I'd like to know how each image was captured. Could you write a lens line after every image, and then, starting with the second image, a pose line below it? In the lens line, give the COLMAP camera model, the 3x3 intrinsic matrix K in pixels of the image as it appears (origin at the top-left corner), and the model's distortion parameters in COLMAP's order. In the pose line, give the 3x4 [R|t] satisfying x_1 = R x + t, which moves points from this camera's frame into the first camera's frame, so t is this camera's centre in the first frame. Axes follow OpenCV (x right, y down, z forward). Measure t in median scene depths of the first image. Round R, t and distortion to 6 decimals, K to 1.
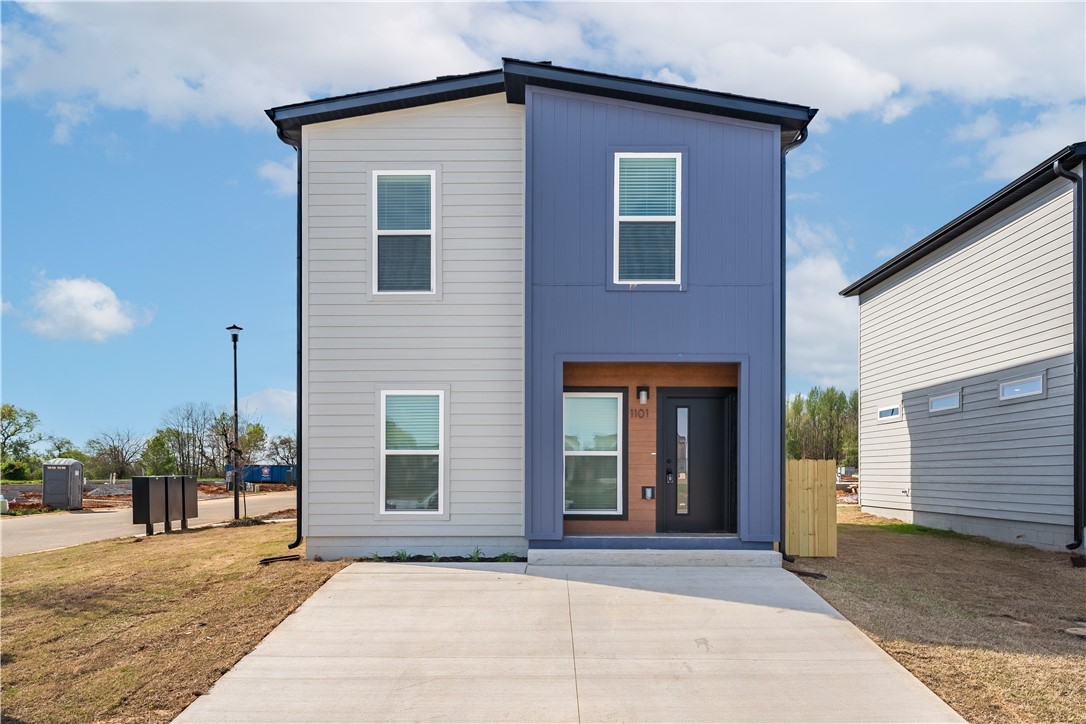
lens RADIAL K [[780.2, 0, 539.7], [0, 780.2, 360.2], [0, 0, 1]] dist [0.006640, 0.000183]
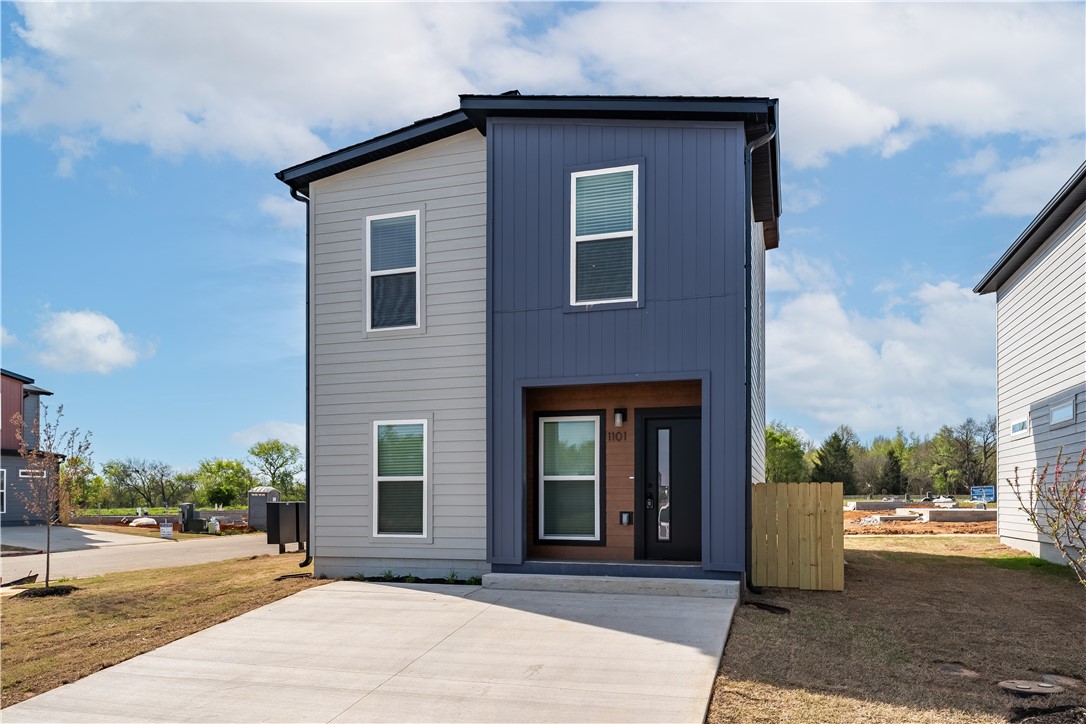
lens RADIAL K [[780.2, 0, 490.2], [0, 780.2, 383.2], [0, 0, 1]] dist [0.006640, 0.000183]
pose [[0.954185, -0.045787, -0.295694, 0.278565], [0.044587, 0.998947, -0.010805, 0.005771], [0.295877, -0.002874, 0.955222, 0.025668]]
